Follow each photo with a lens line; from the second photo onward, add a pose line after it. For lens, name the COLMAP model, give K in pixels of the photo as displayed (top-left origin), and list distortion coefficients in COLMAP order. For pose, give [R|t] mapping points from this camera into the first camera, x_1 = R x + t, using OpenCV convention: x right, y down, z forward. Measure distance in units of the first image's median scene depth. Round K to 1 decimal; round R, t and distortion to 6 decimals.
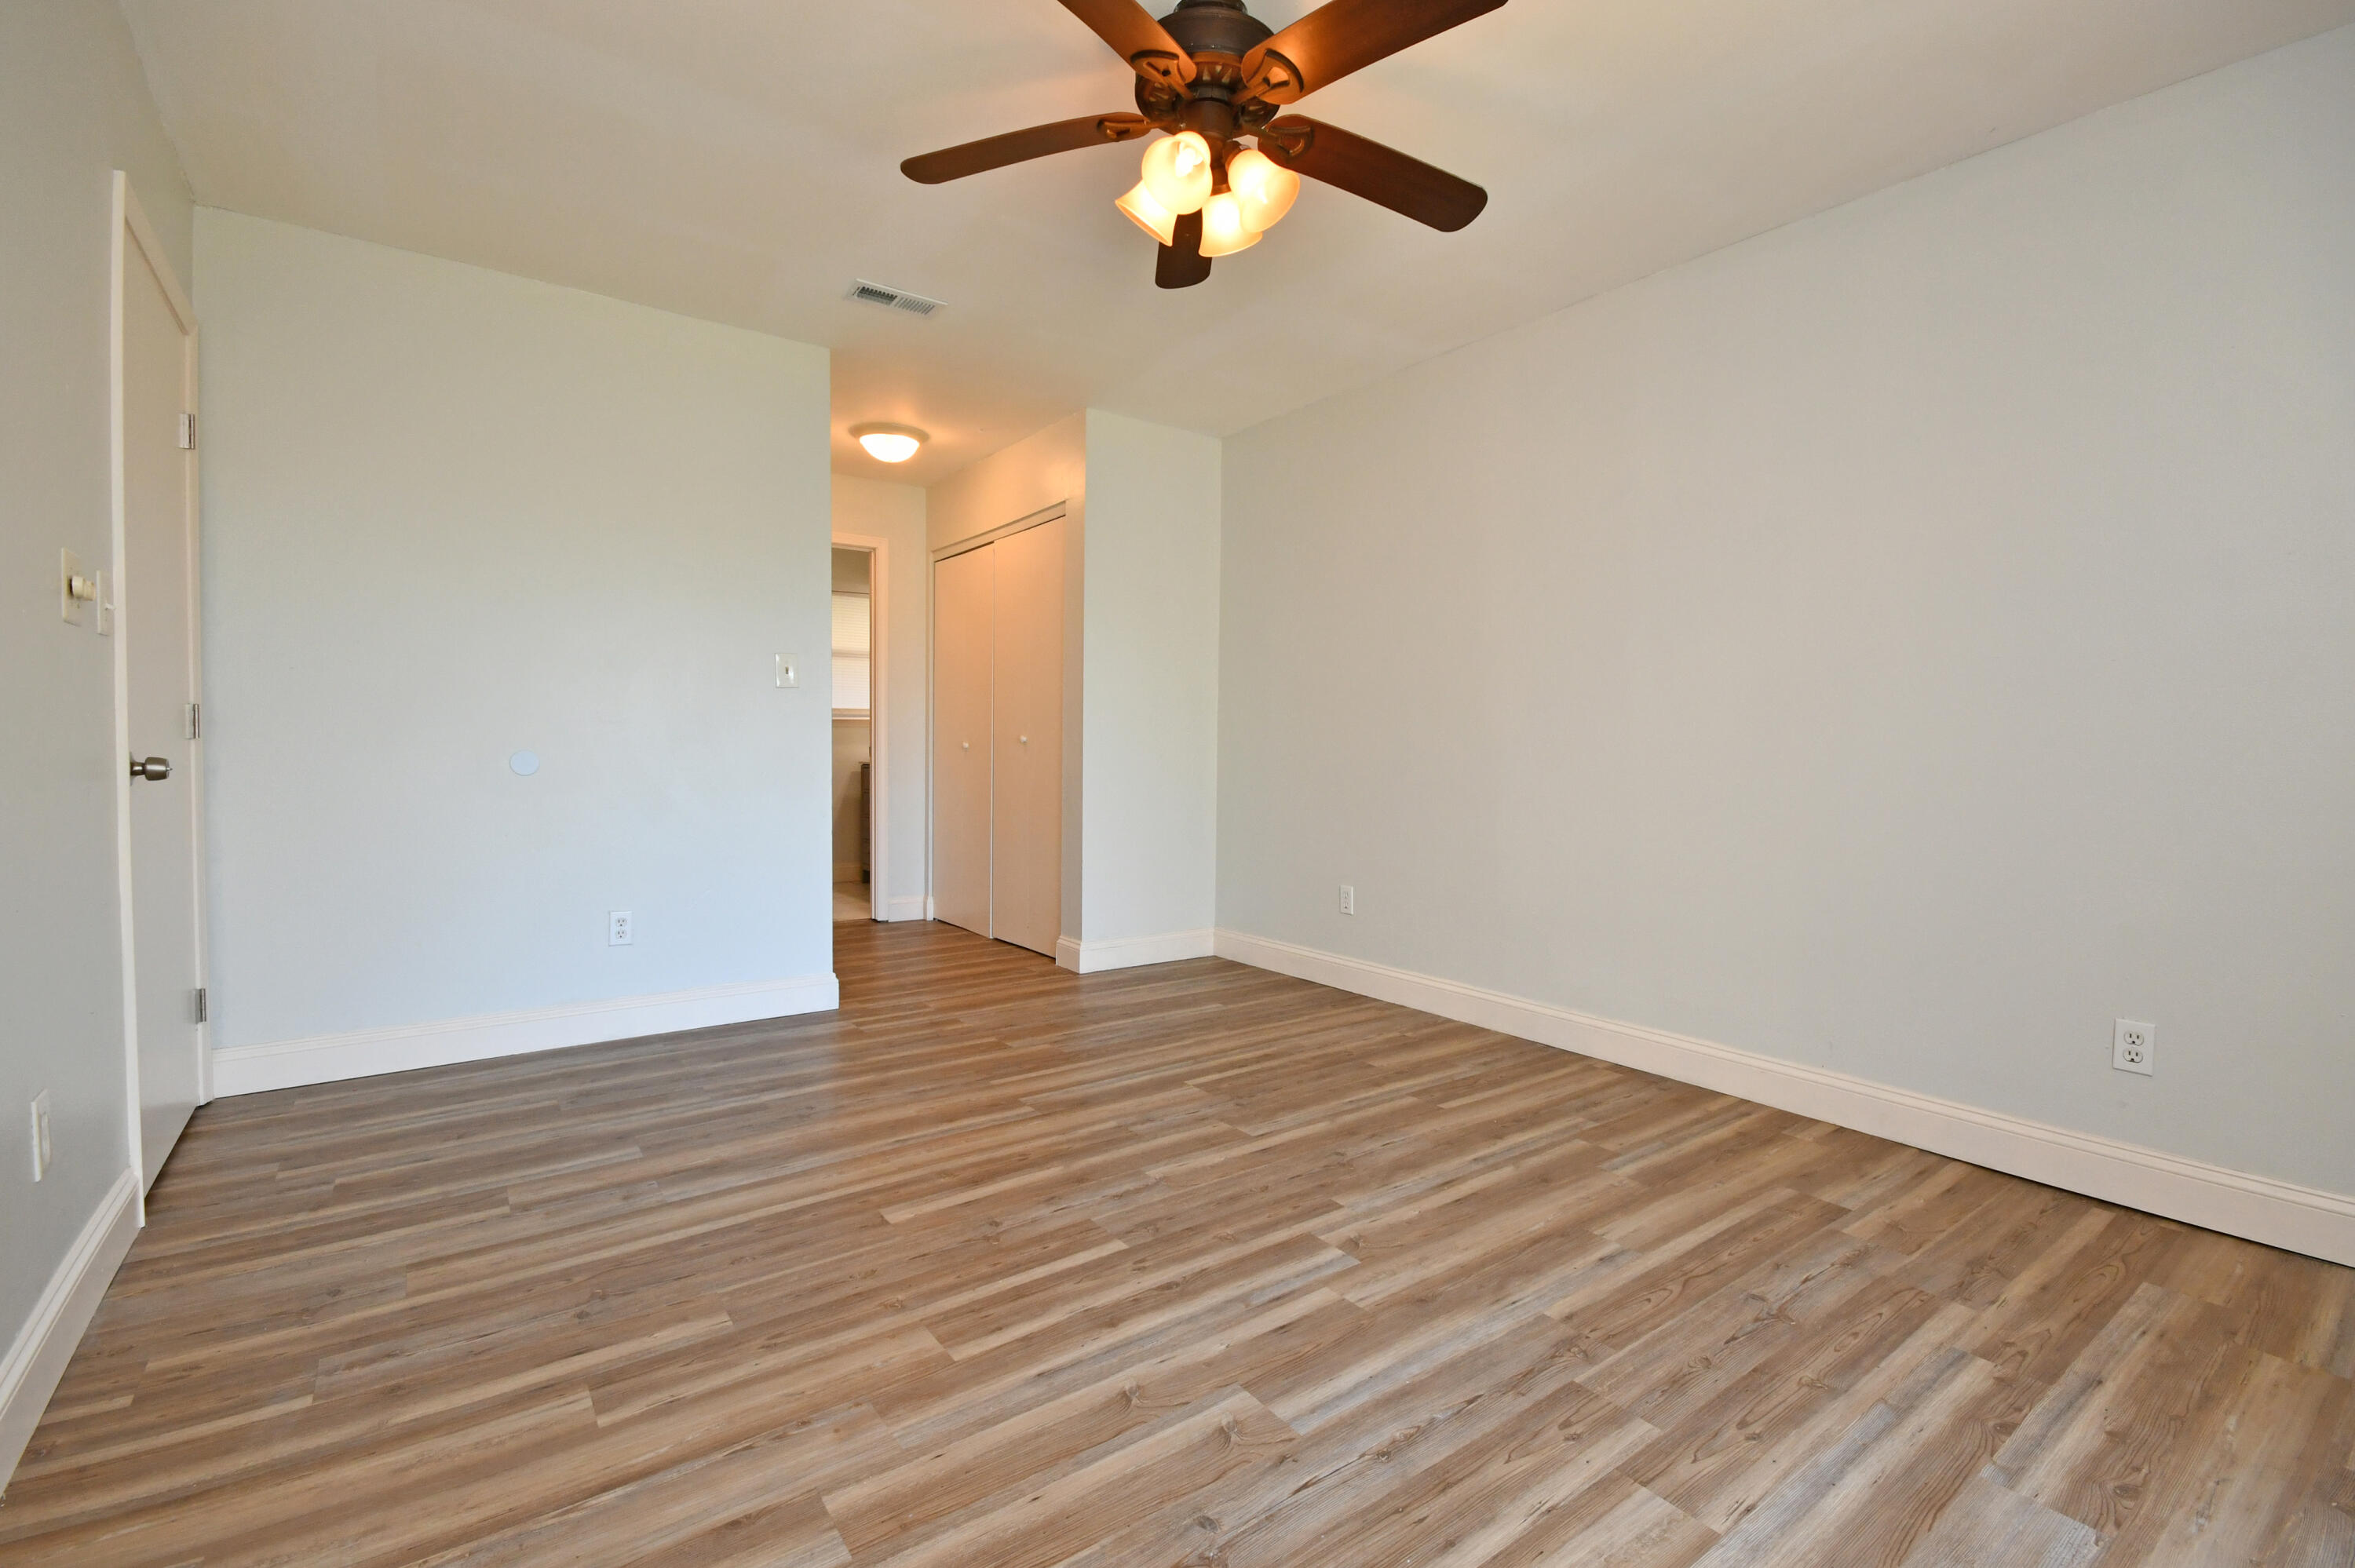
lens RADIAL K [[1041.6, 0, 1185.3], [0, 1041.6, 783.1], [0, 0, 1]] dist [-0.003179, -0.000640]
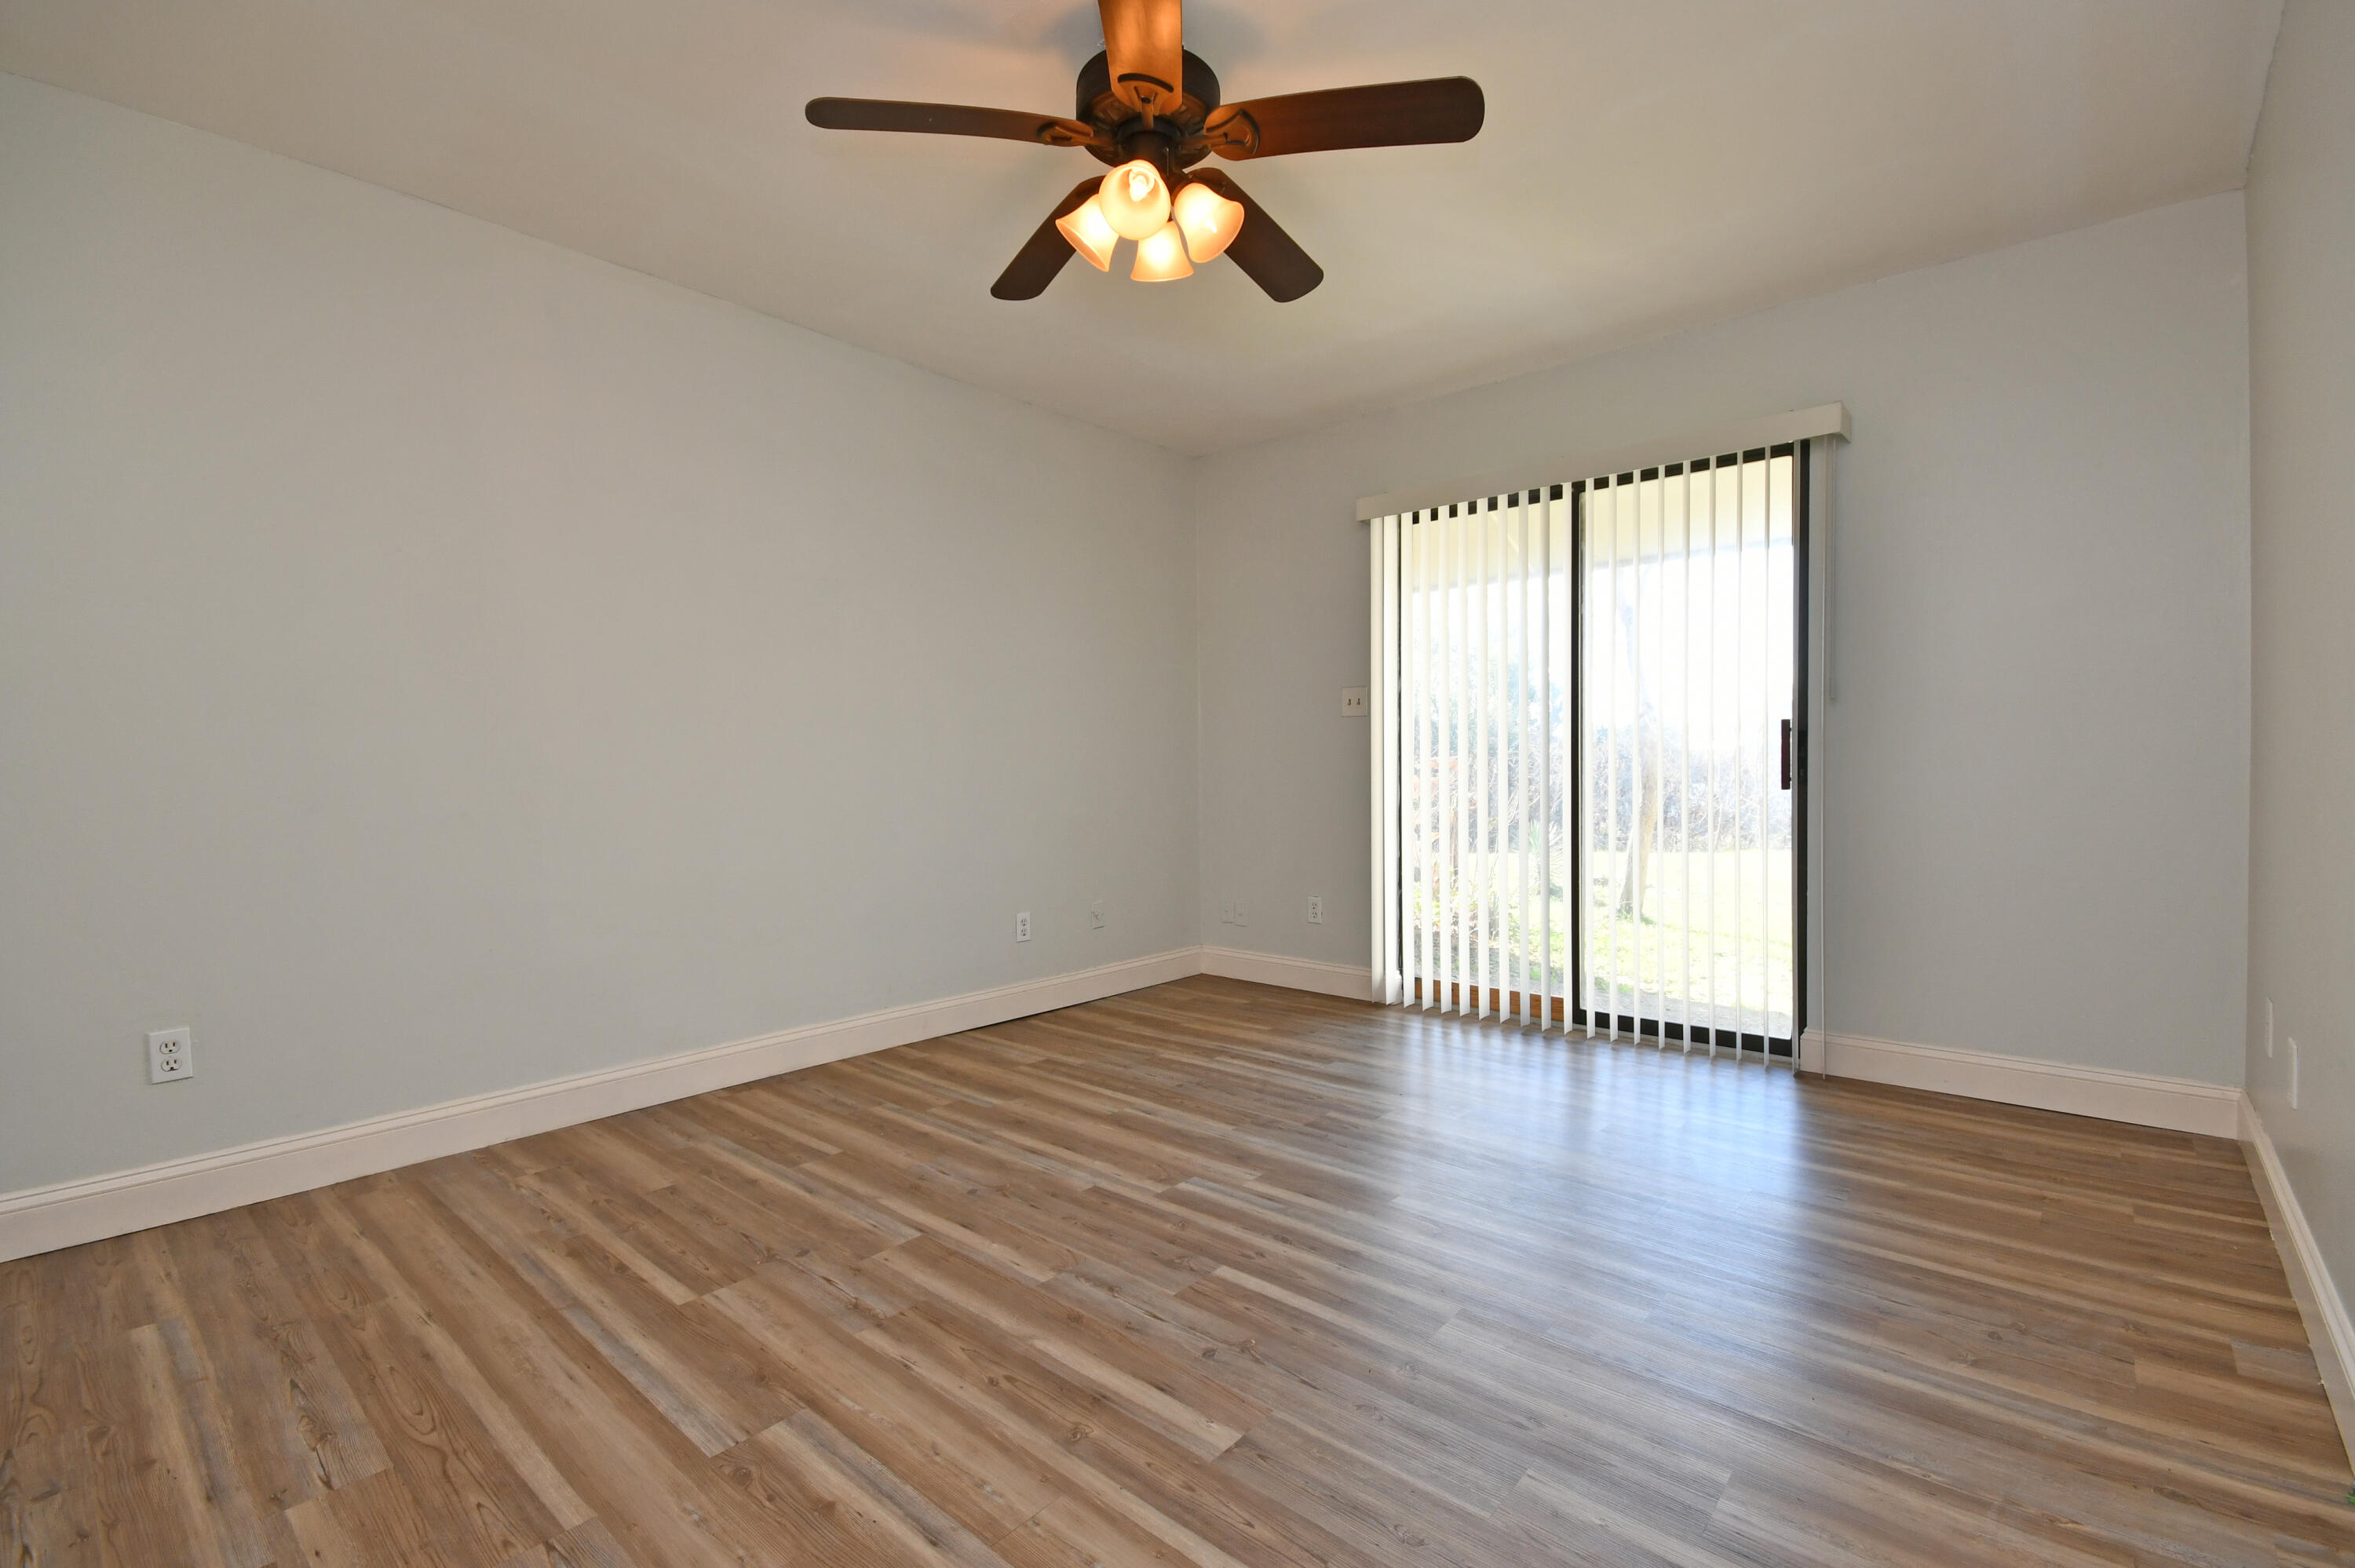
lens RADIAL K [[1041.6, 0, 1182.8], [0, 1041.6, 773.9], [0, 0, 1]] dist [-0.003179, -0.000640]
pose [[-0.224724, -0.018318, 0.974250, -0.841580], [0.043127, 0.998657, 0.028725, -0.049832], [-0.973468, 0.048471, -0.223632, 1.026267]]
